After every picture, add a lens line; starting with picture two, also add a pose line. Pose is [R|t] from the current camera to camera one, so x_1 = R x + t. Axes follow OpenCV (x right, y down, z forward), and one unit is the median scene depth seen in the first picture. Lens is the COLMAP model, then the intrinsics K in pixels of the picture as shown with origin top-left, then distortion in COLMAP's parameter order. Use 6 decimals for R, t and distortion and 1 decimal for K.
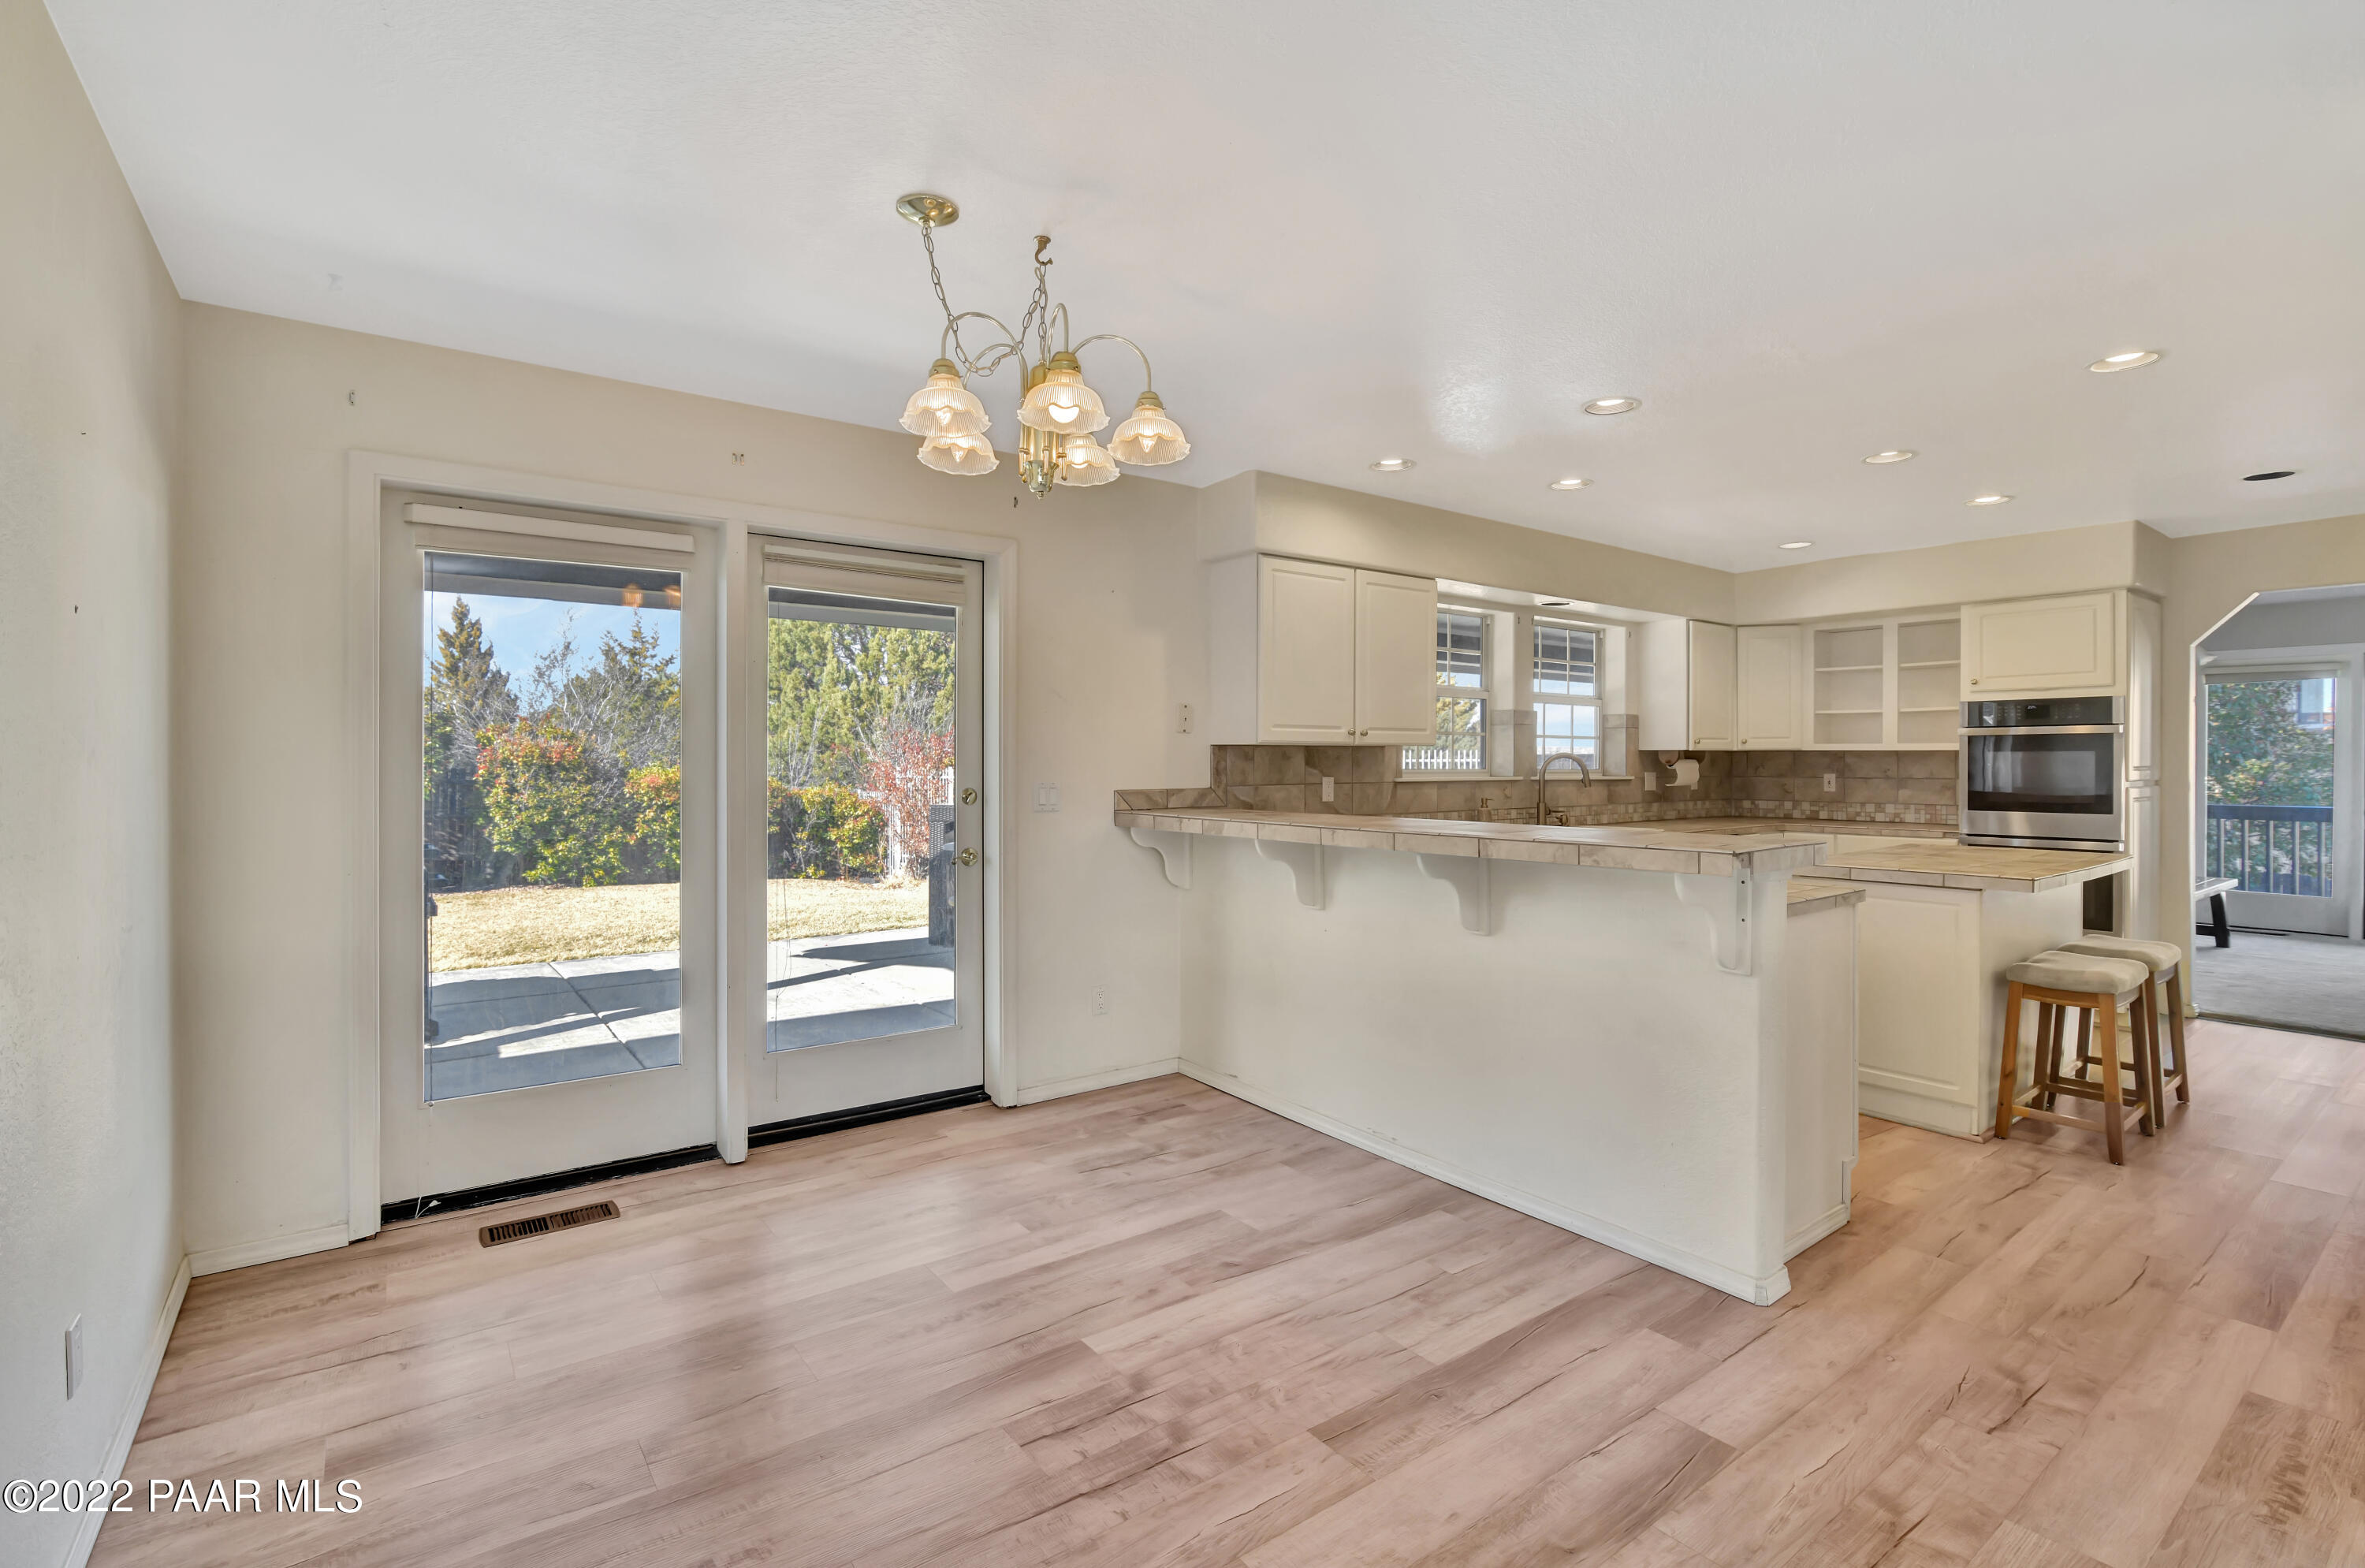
lens RADIAL K [[1085.4, 0, 1201.7], [0, 1085.4, 764.1], [0, 0, 1]] dist [-0.002895, -0.000793]
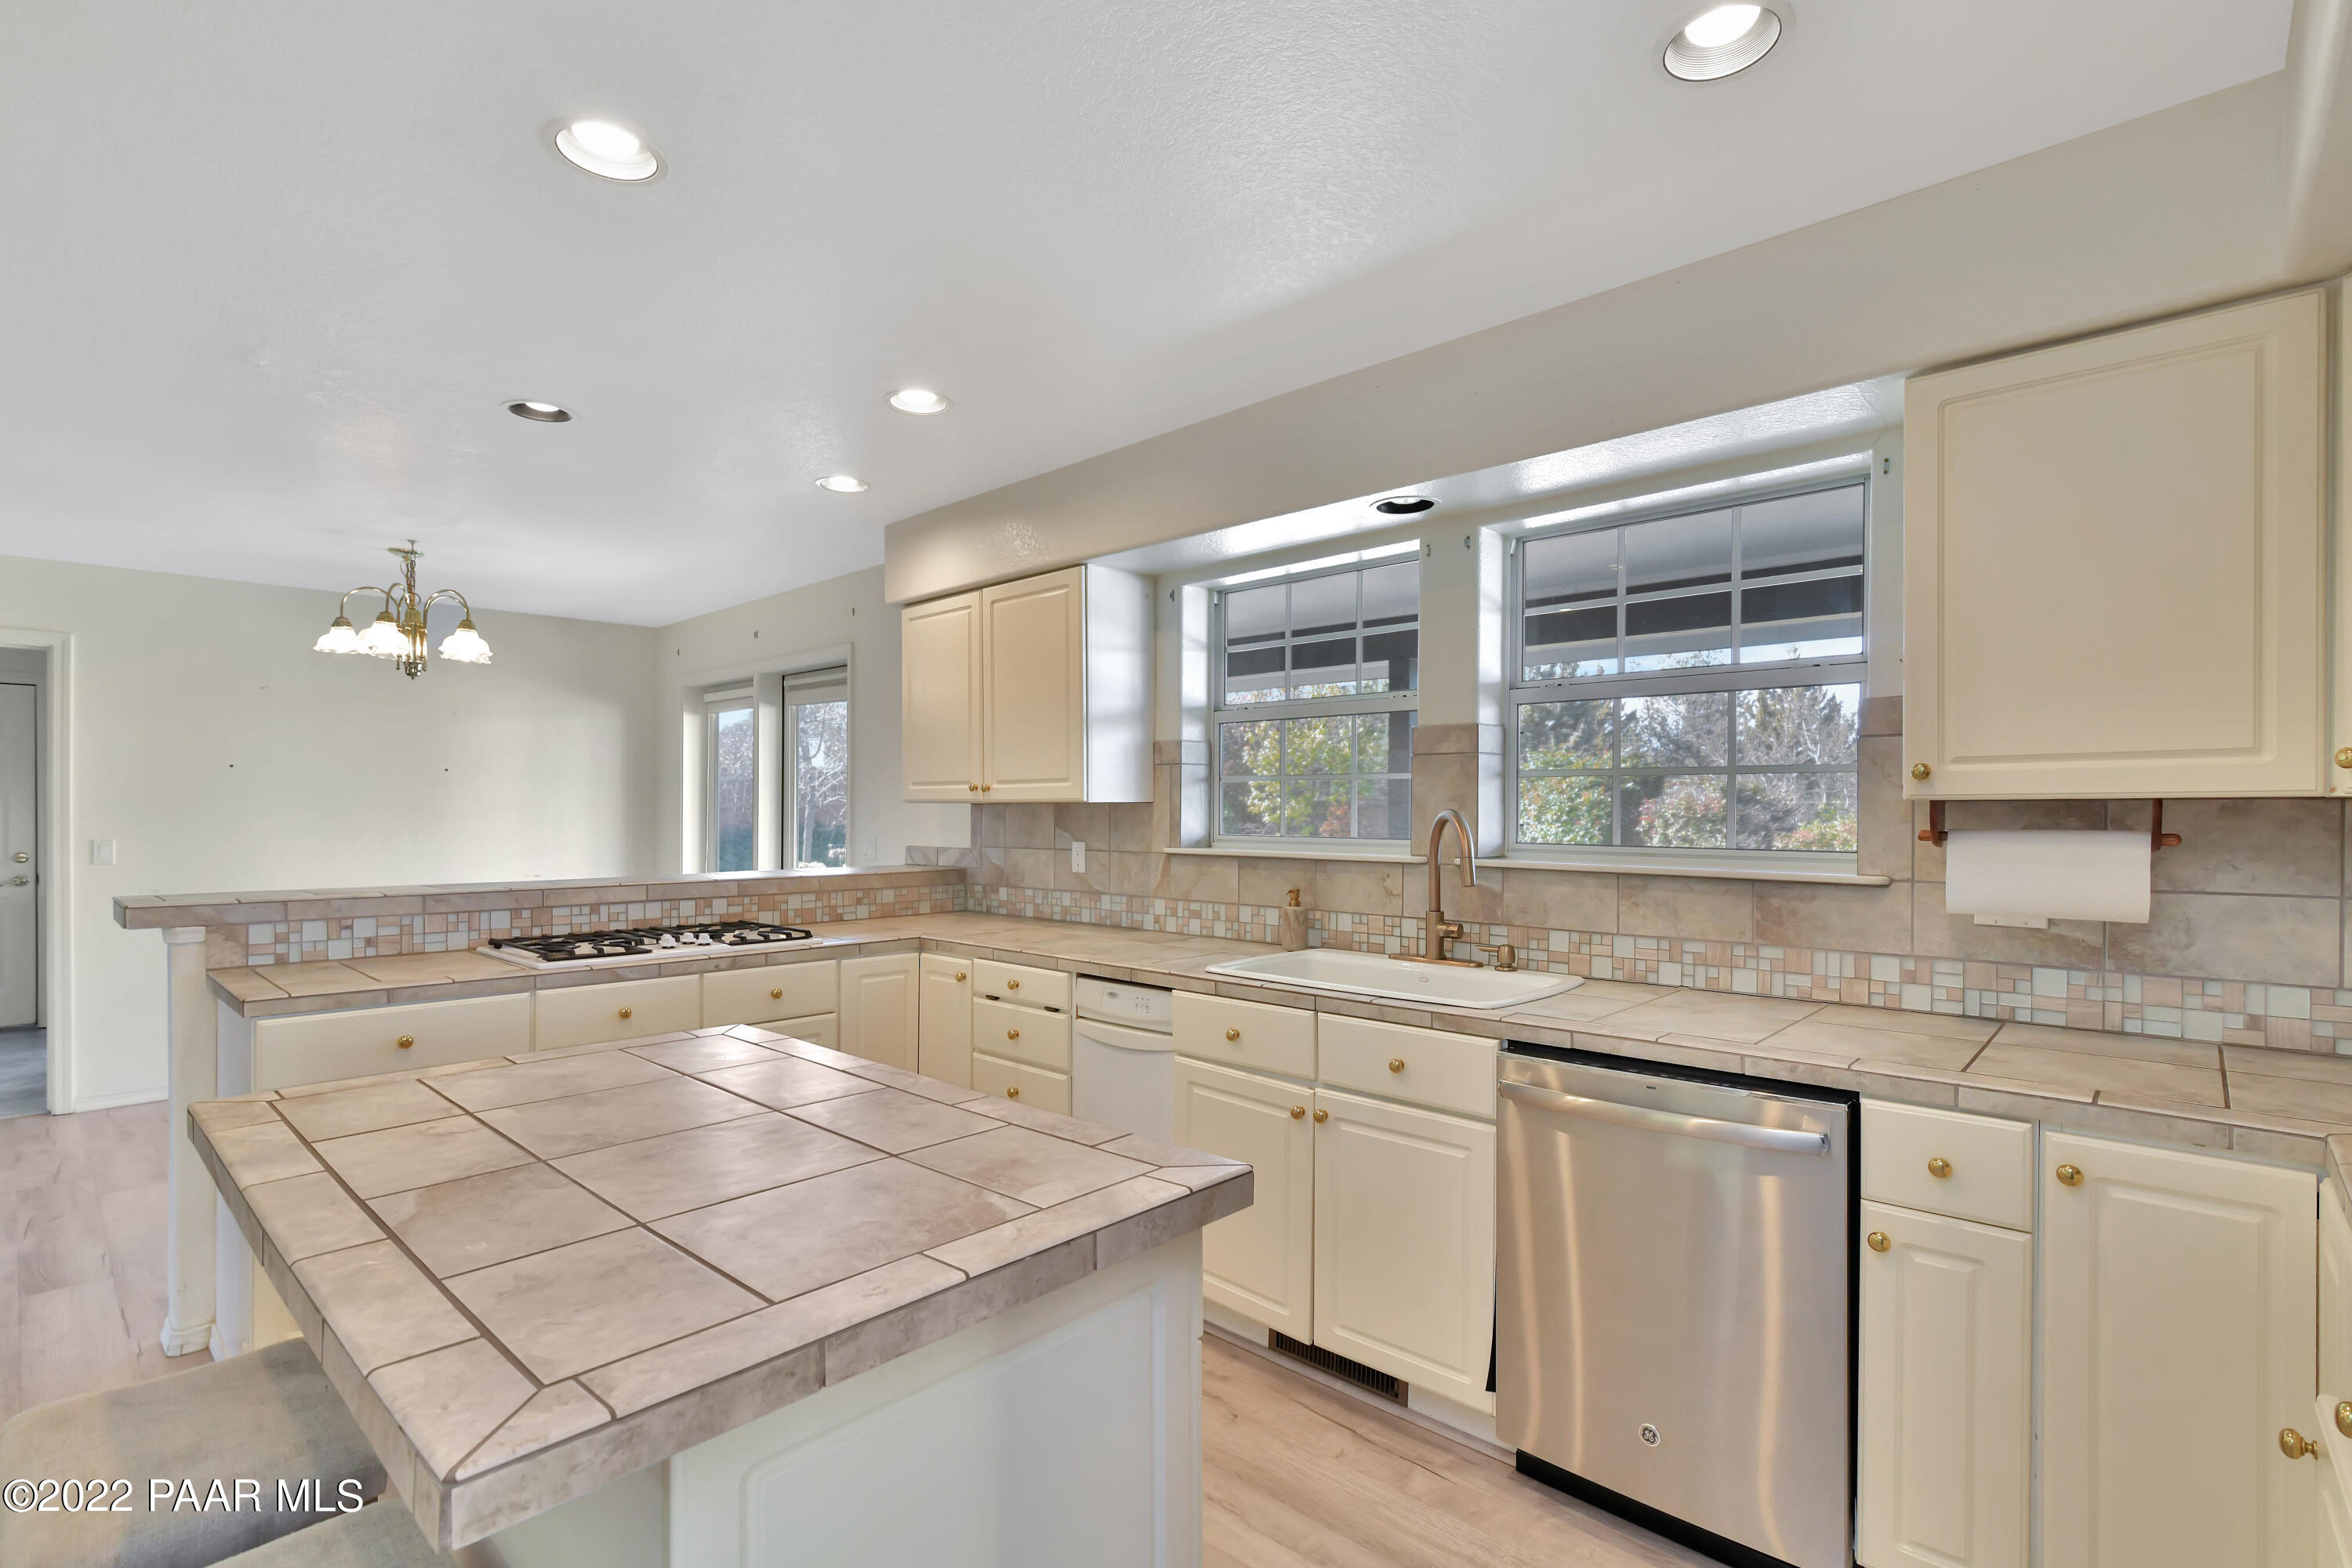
lens RADIAL K [[1079.4, 0, 1191.9], [0, 1079.4, 798.6], [0, 0, 1]] dist [-0.002895, -0.000793]
pose [[0.177212, -0.009561, -0.984126, 0.718483], [-0.003661, 0.999939, -0.010374, -0.009294], [0.984166, 0.005441, 0.177166, 0.744677]]
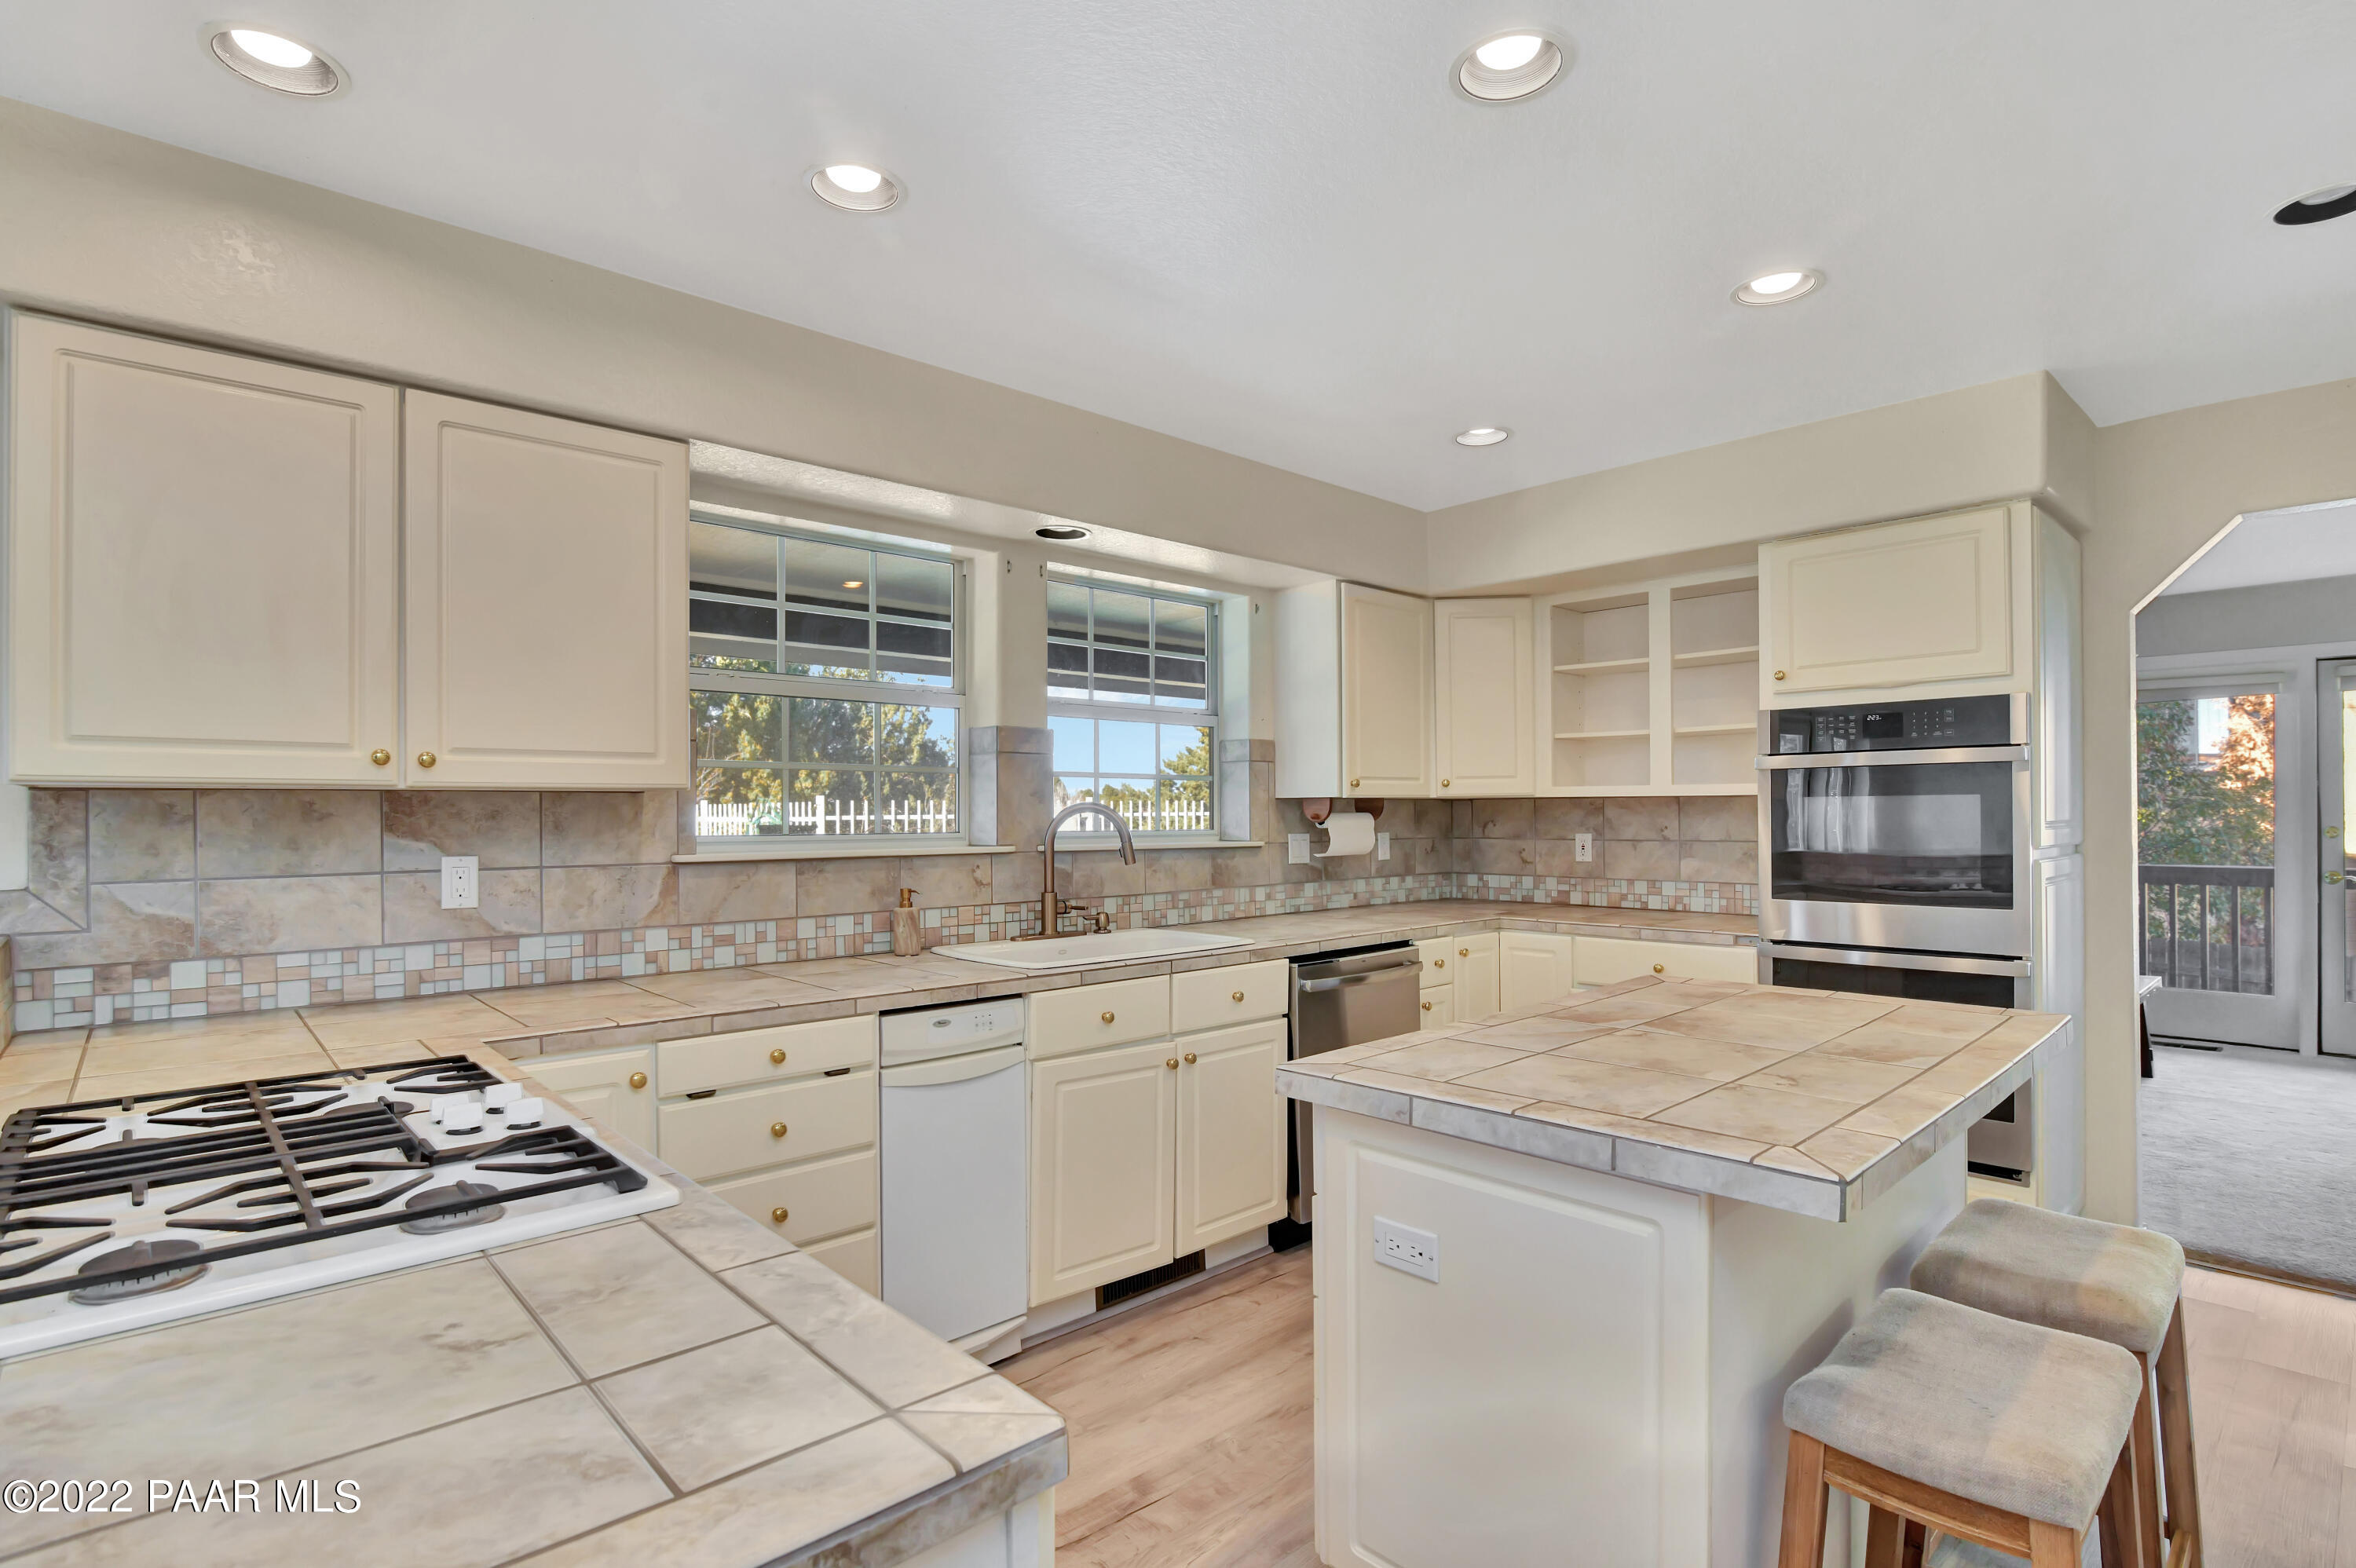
lens RADIAL K [[1133.1, 0, 1176.1], [0, 1133.1, 802.8], [0, 0, 1]] dist [-0.010153, 0.000025]
pose [[0.996538, -0.005167, 0.082976, 0.305651], [0.006134, 0.999916, -0.011415, -0.003178], [-0.082910, 0.011884, 0.996486, 0.383149]]
